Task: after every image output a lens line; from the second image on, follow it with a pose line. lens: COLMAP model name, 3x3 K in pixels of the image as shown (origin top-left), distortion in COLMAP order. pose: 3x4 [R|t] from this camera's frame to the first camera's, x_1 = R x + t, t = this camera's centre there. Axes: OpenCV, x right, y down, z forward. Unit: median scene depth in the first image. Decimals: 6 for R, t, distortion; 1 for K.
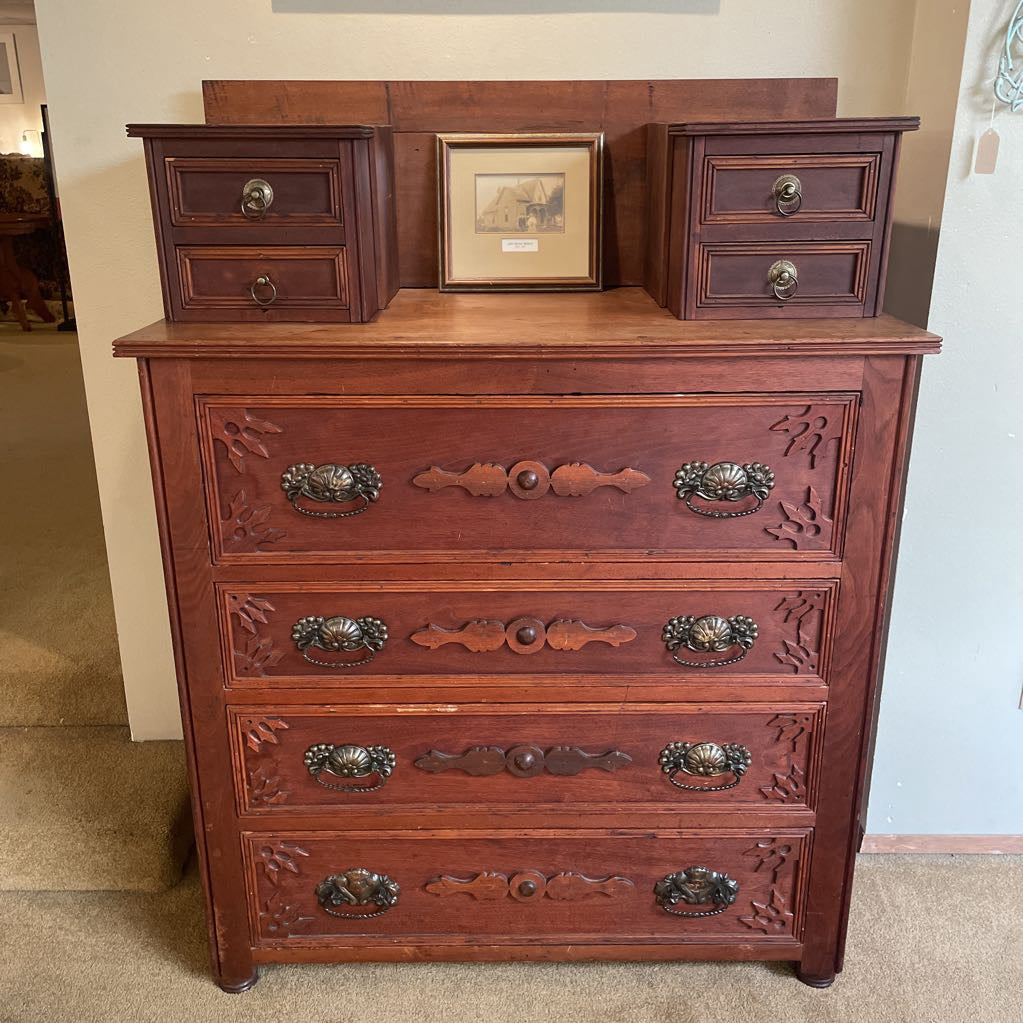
lens RADIAL K [[1034.8, 0, 519.0], [0, 1034.8, 501.0], [0, 0, 1]] dist [0.046028, 0.000000]
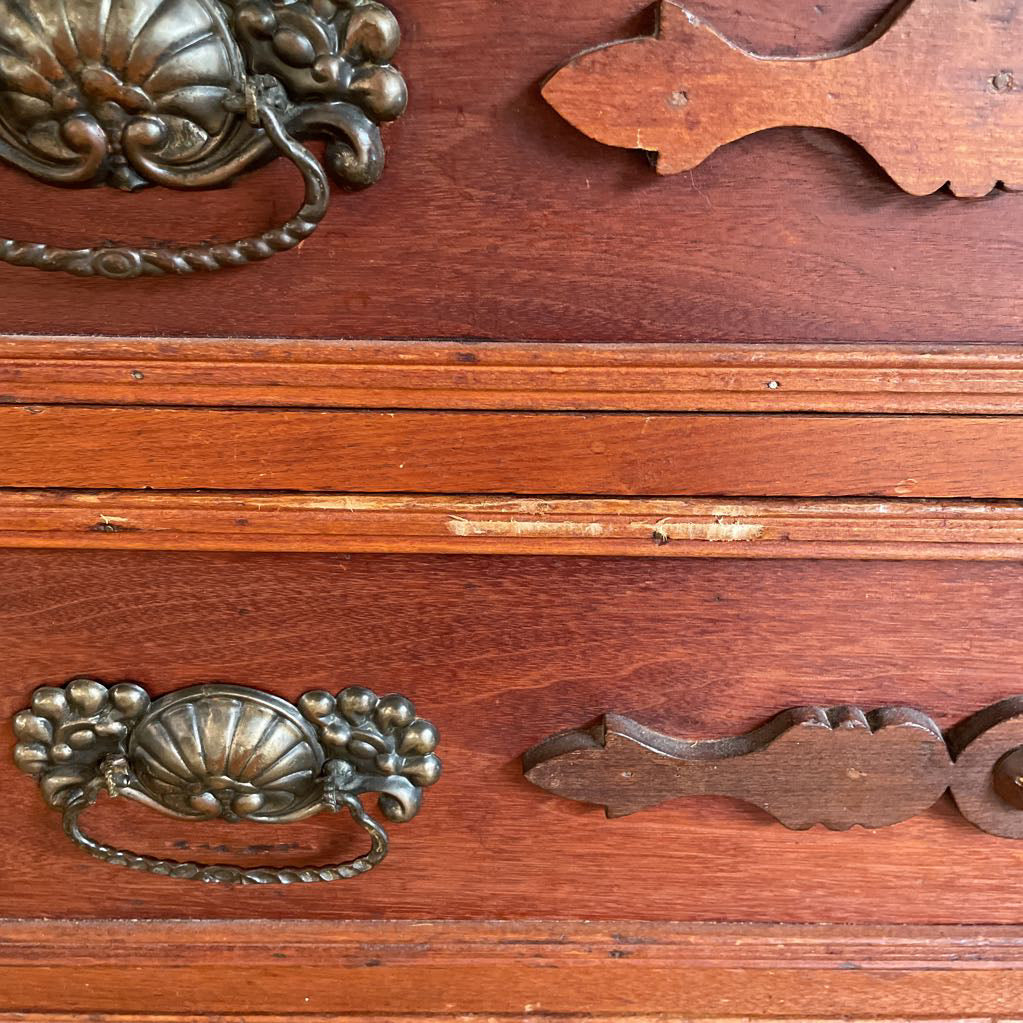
lens RADIAL K [[1034.8, 0, 508.9], [0, 1034.8, 486.8], [0, 0, 1]] dist [0.046028, 0.000000]
pose [[0.999867, 0.015948, -0.003470, -0.108464], [-0.015295, 0.989771, 0.141841, 0.170530], [0.005696, -0.141769, 0.989883, 0.828990]]
